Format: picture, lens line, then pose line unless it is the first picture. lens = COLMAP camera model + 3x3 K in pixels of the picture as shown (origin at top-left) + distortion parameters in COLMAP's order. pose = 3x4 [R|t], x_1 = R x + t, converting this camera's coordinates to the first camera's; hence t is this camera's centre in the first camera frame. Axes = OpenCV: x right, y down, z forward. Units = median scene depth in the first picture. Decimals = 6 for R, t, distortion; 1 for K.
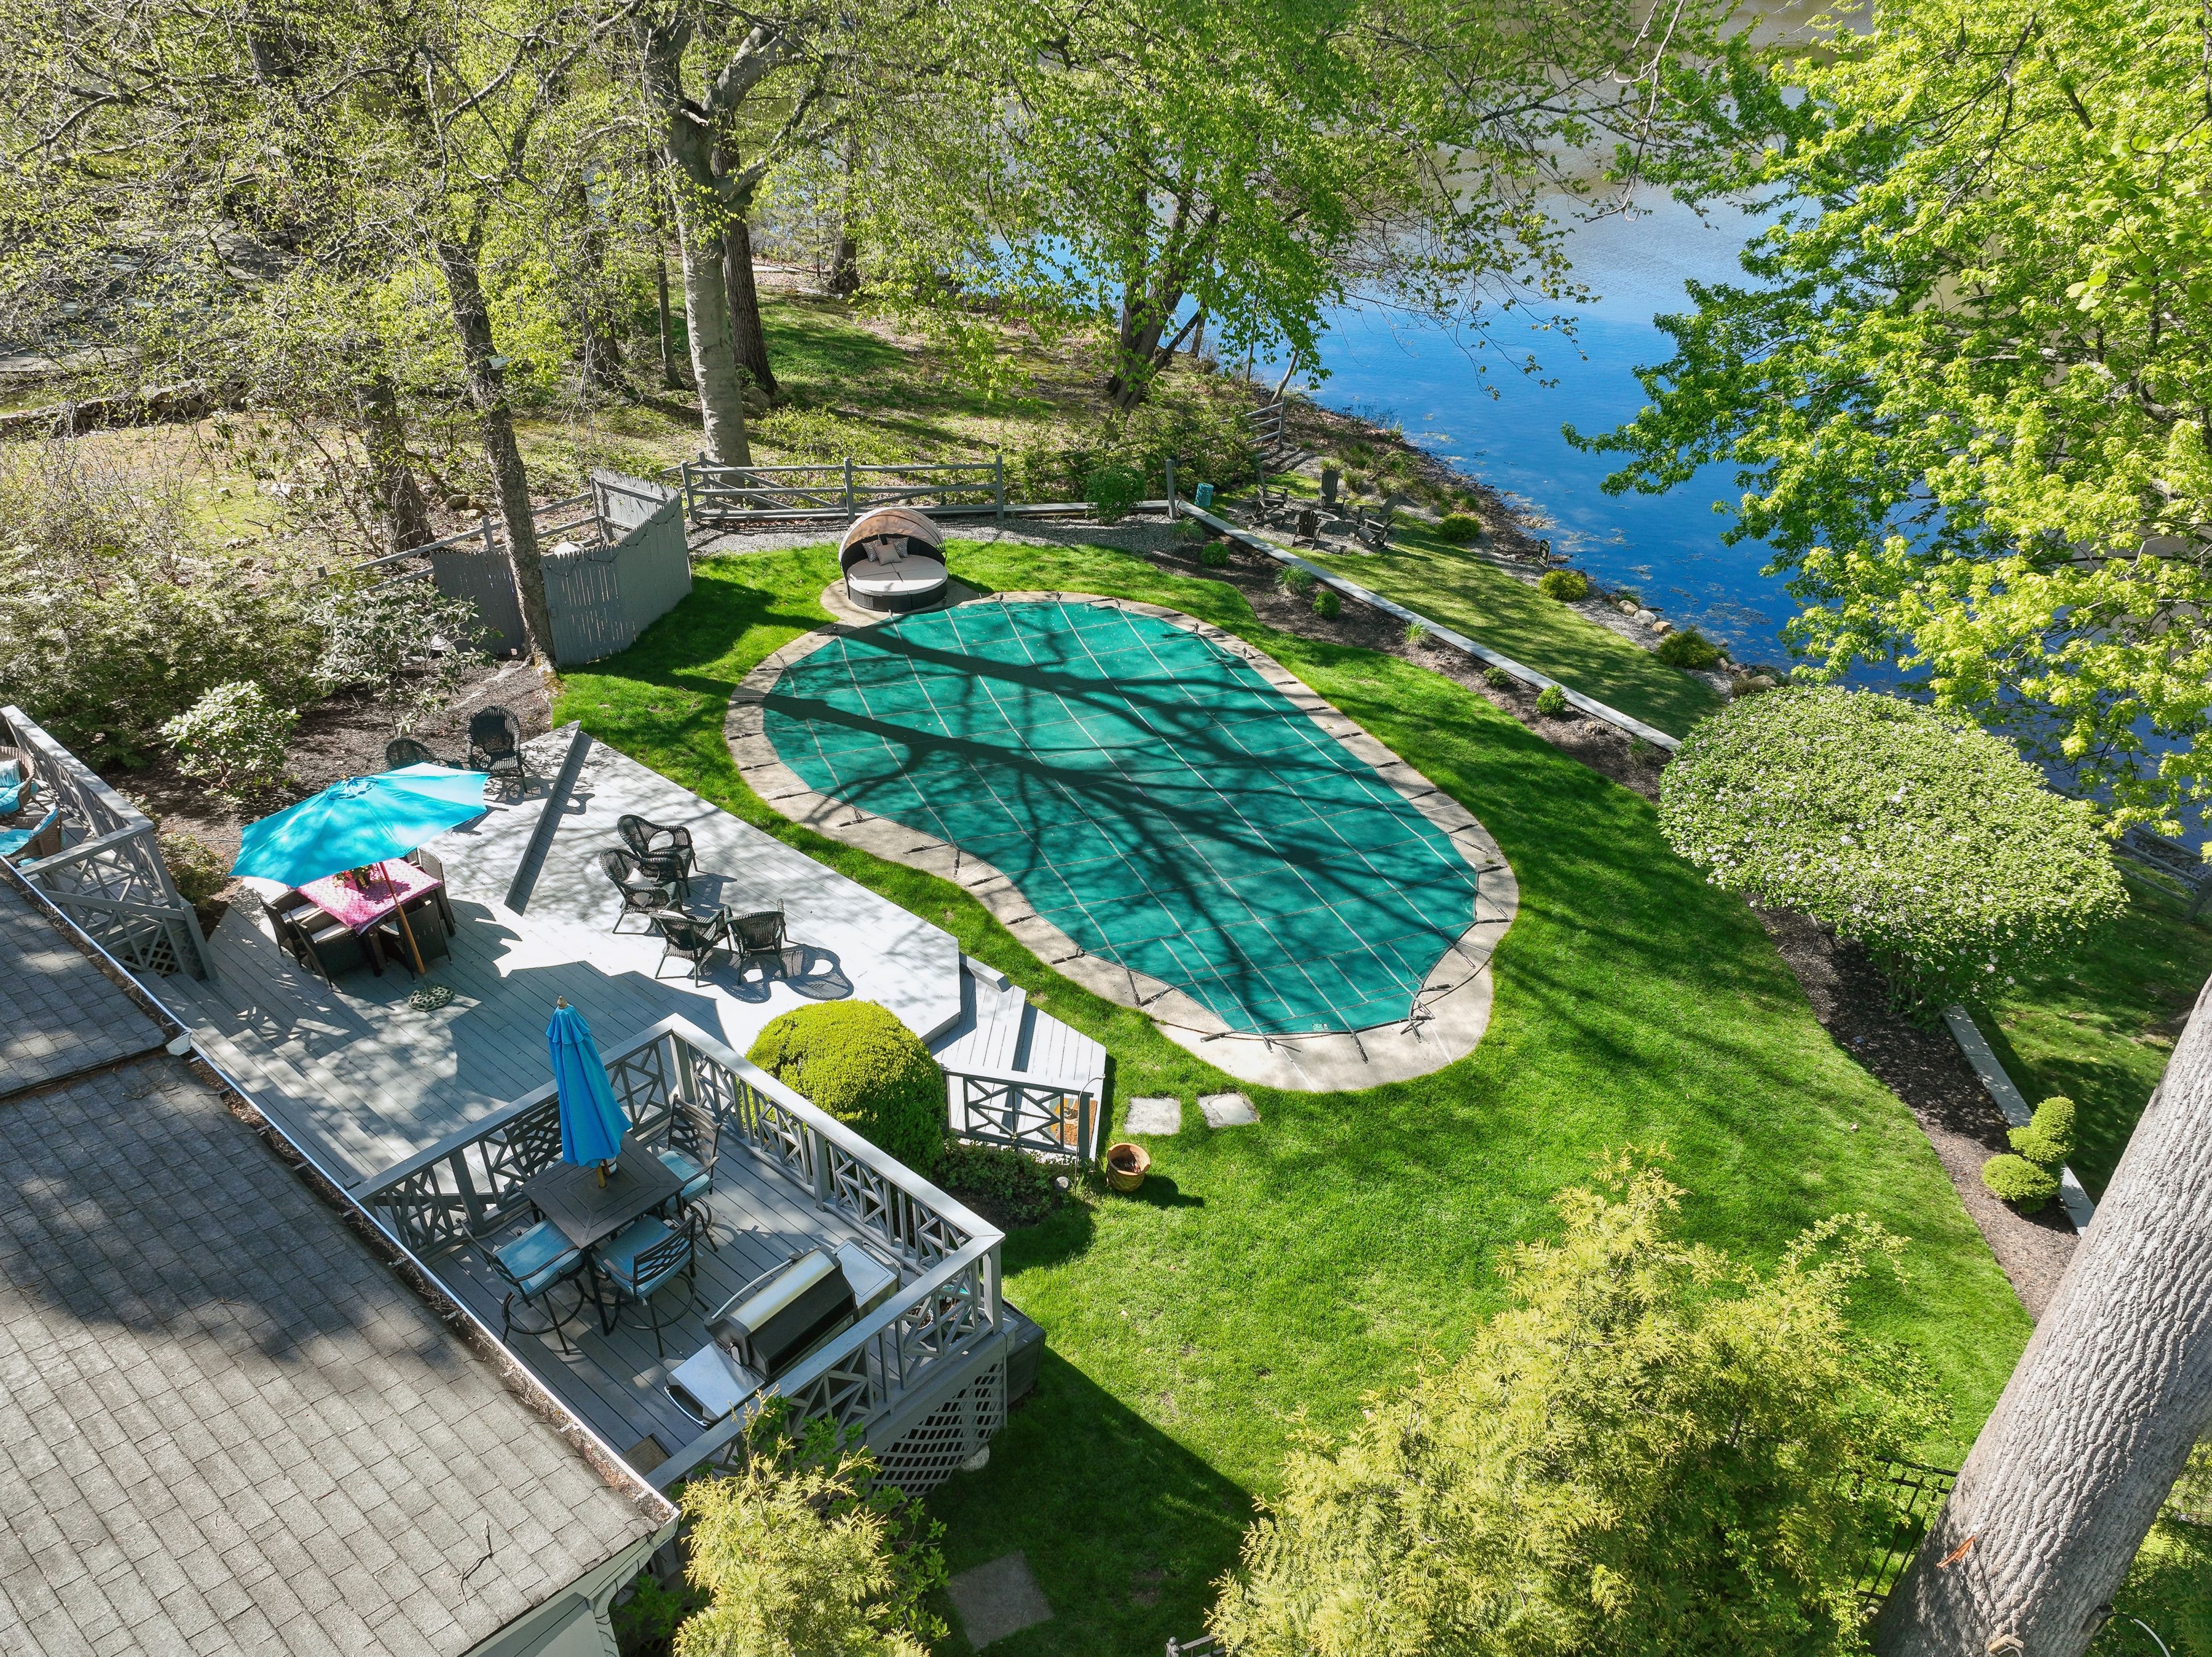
lens RADIAL K [[1538.0, 0, 1047.5], [0, 1538.0, 748.3], [0, 0, 1]] dist [0.001221, -0.000189]
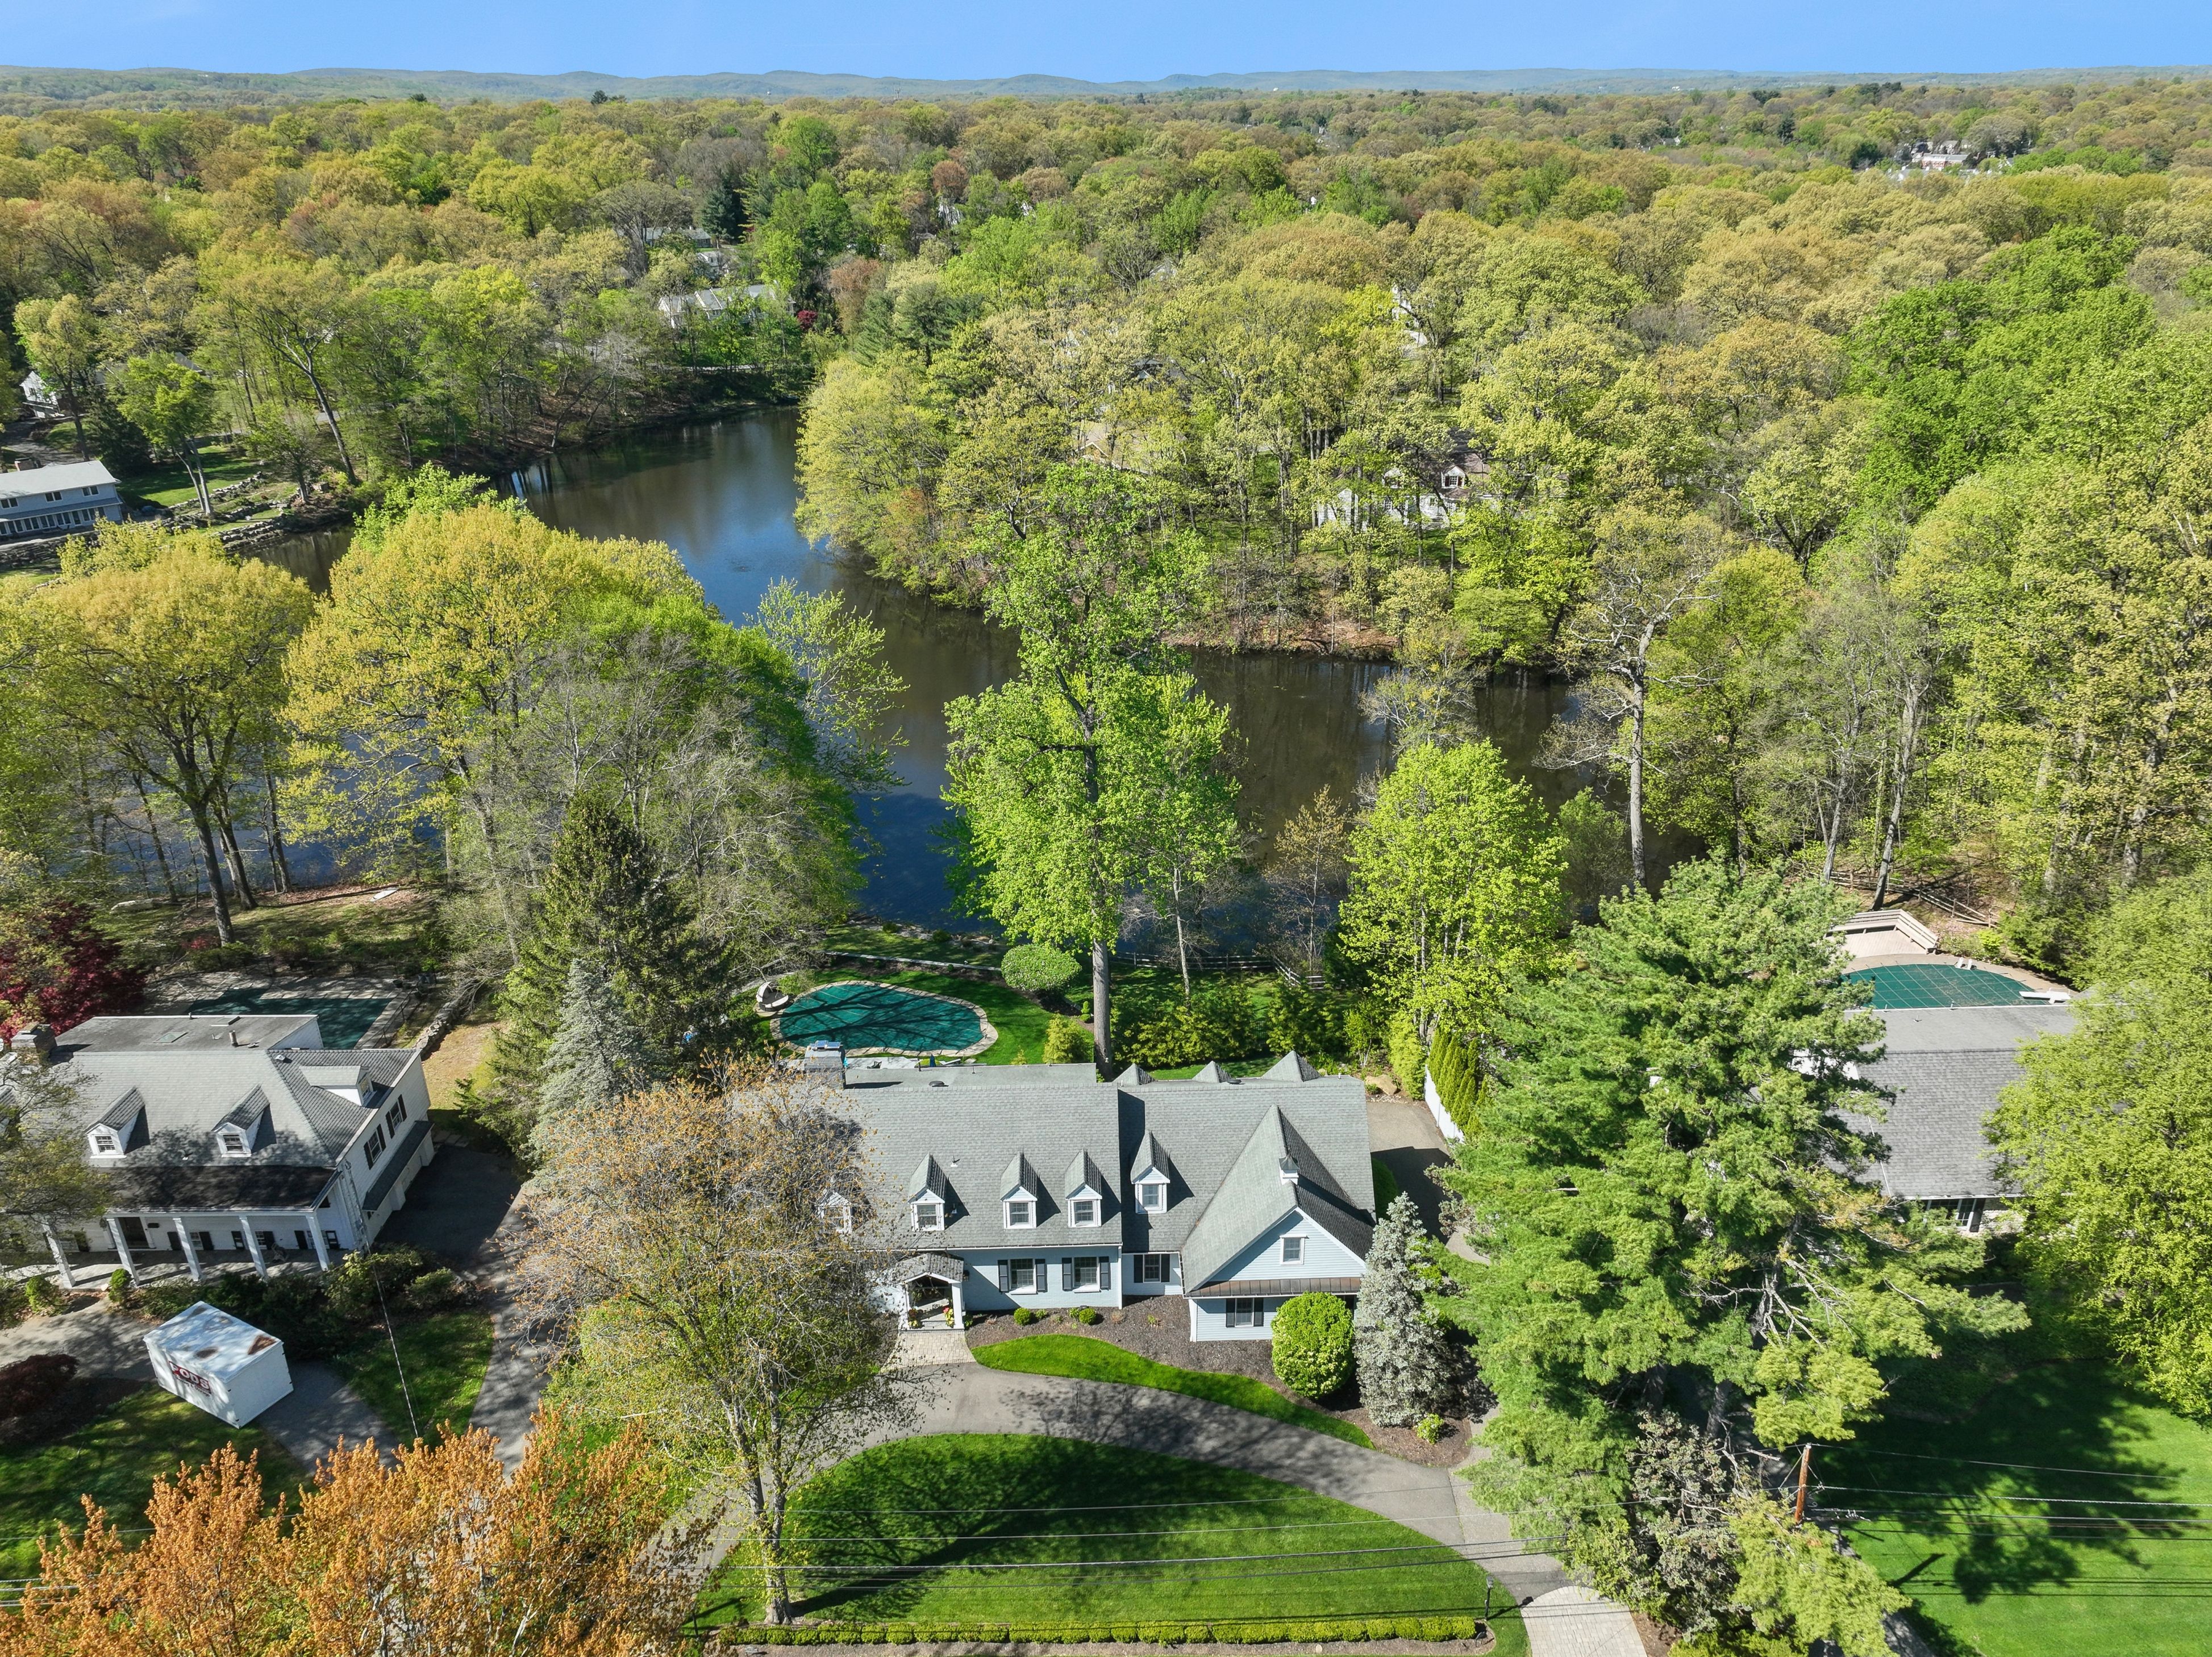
lens RADIAL K [[1588.6, 0, 1106.0], [0, 1588.6, 828.5], [0, 0, 1]] dist [-0.005482, 0.000524]
pose [[0.743567, -0.300785, 0.597191, -2.264787], [0.357002, 0.933747, 0.025791, -0.424124], [-0.565383, 0.194021, 0.801684, -3.374304]]
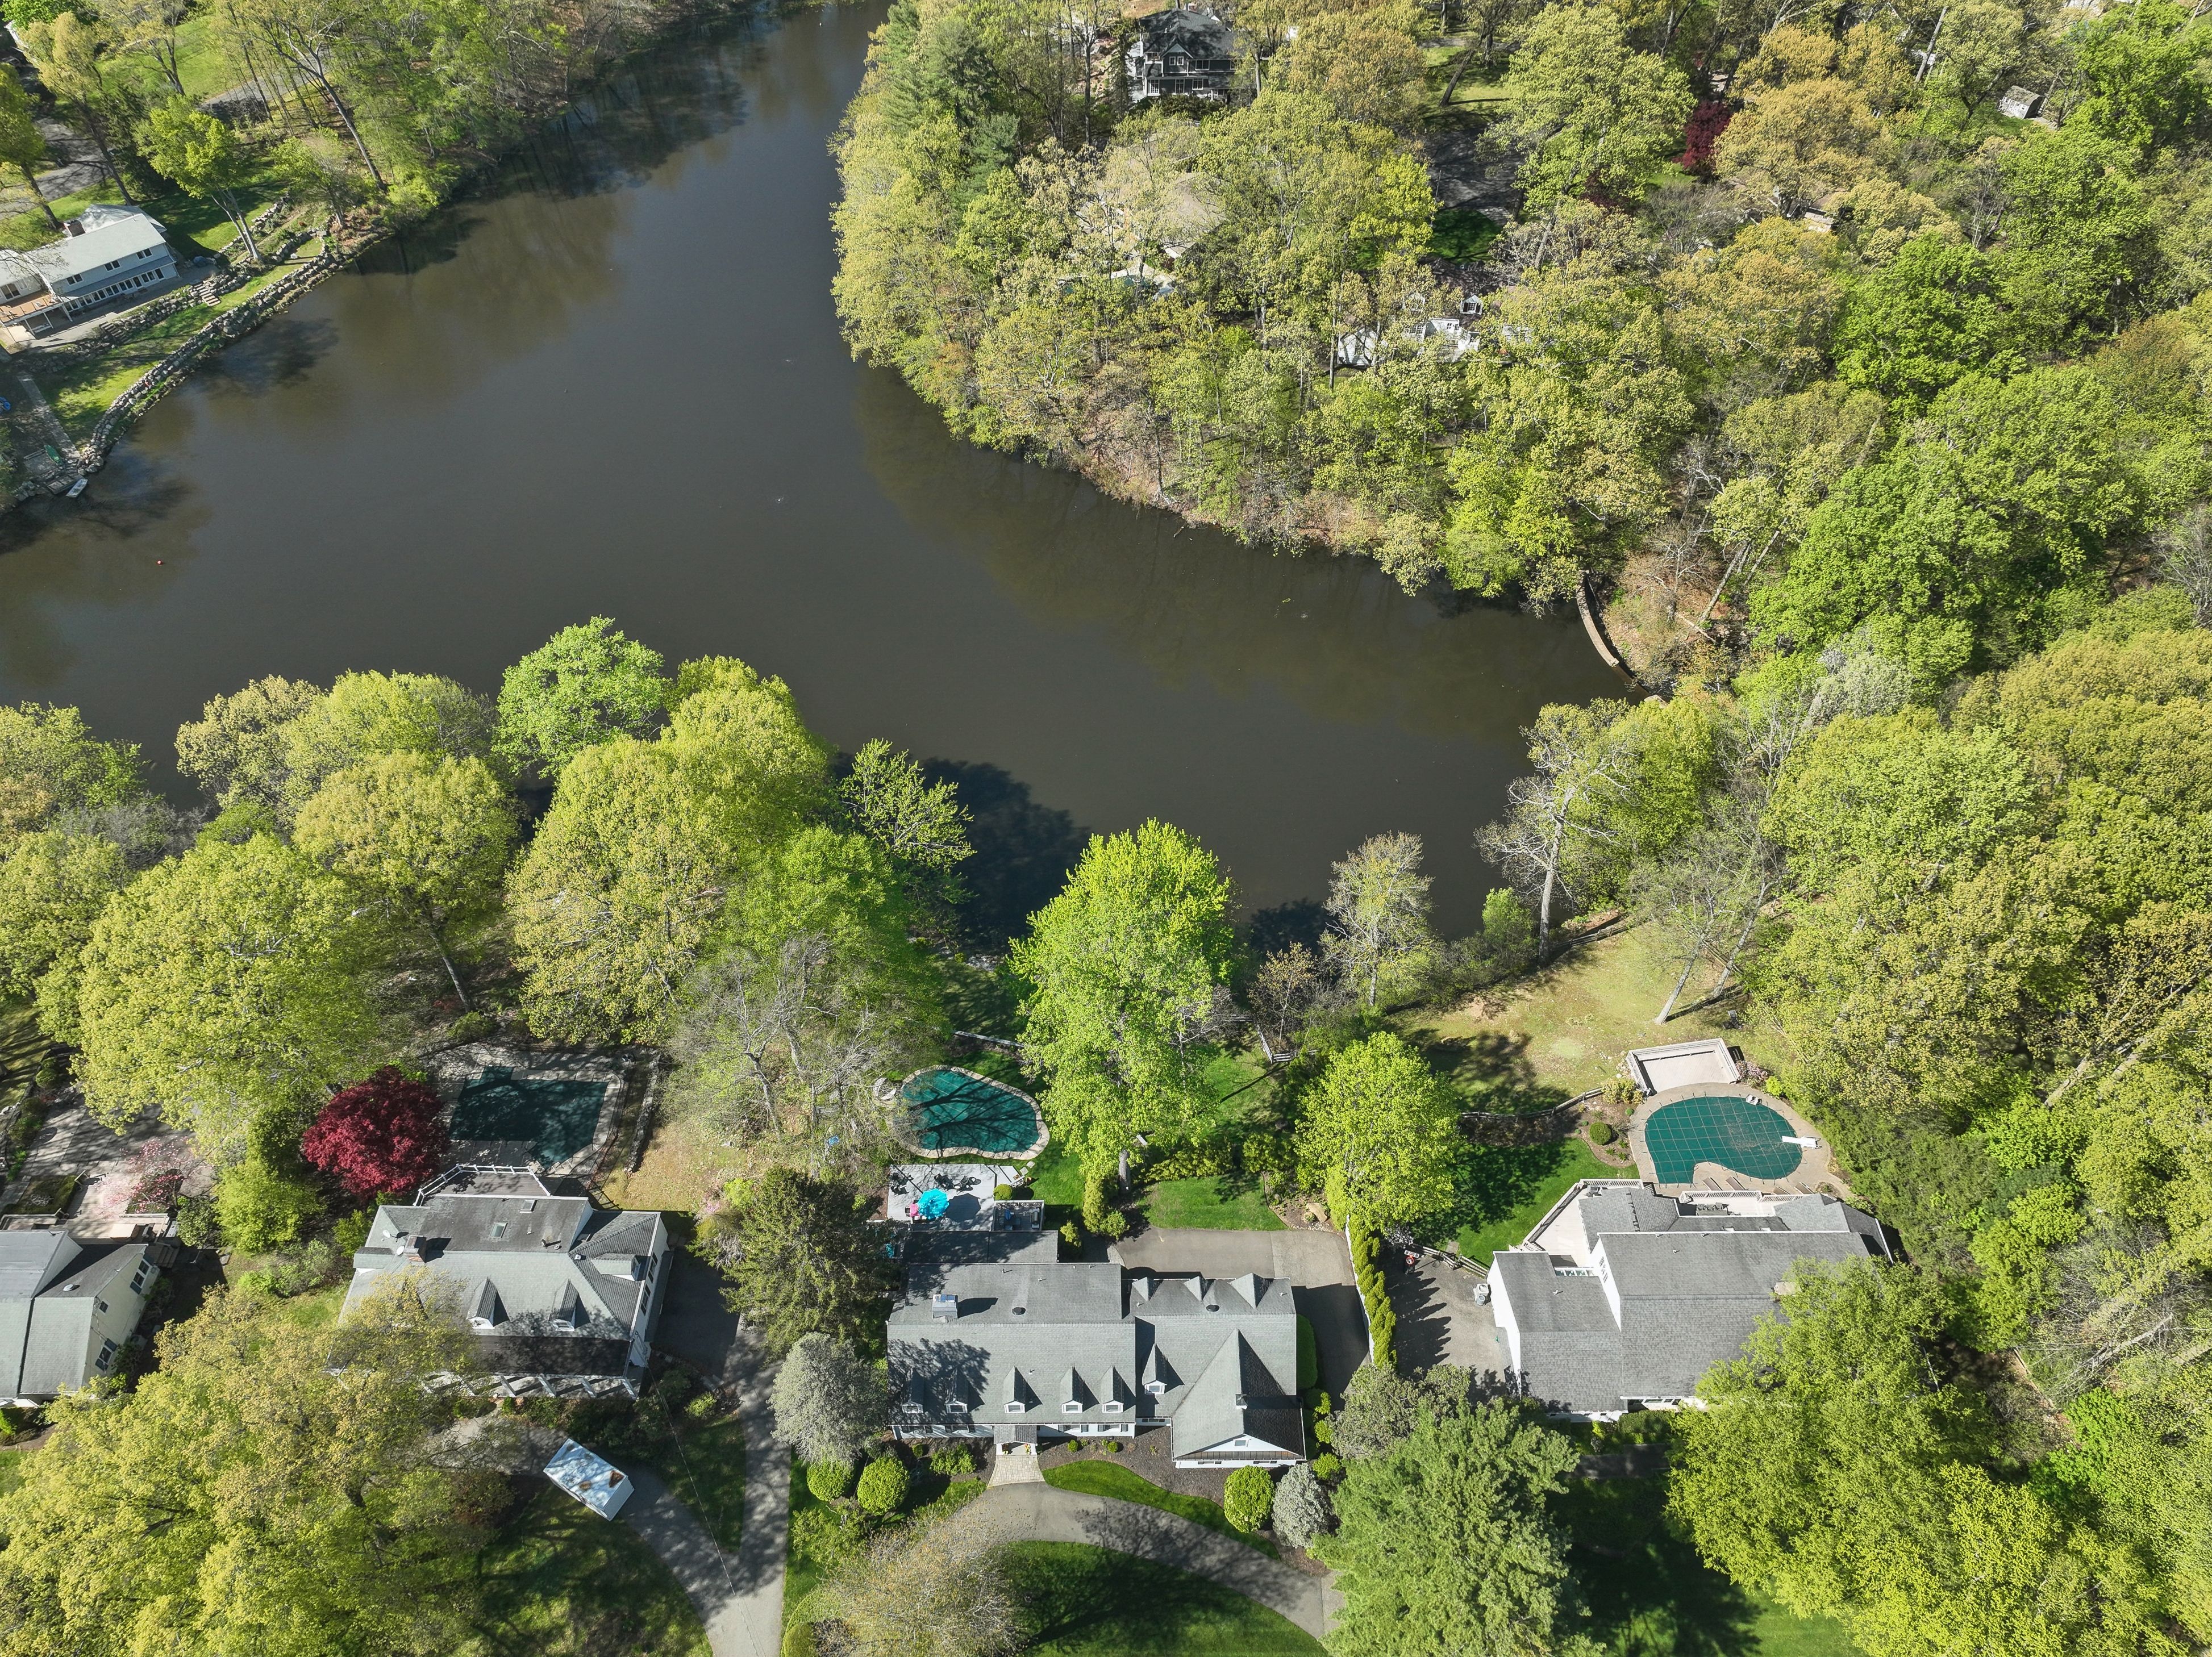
lens RADIAL K [[1555.3, 0, 1106.0], [0, 1555.3, 828.5], [0, 0, 1]] dist [-0.003974, -0.005164]
pose [[0.754803, -0.499837, 0.424777, -1.778052], [0.338405, 0.851469, 0.400603, -3.605823], [-0.561921, -0.158629, 0.811839, -4.530277]]
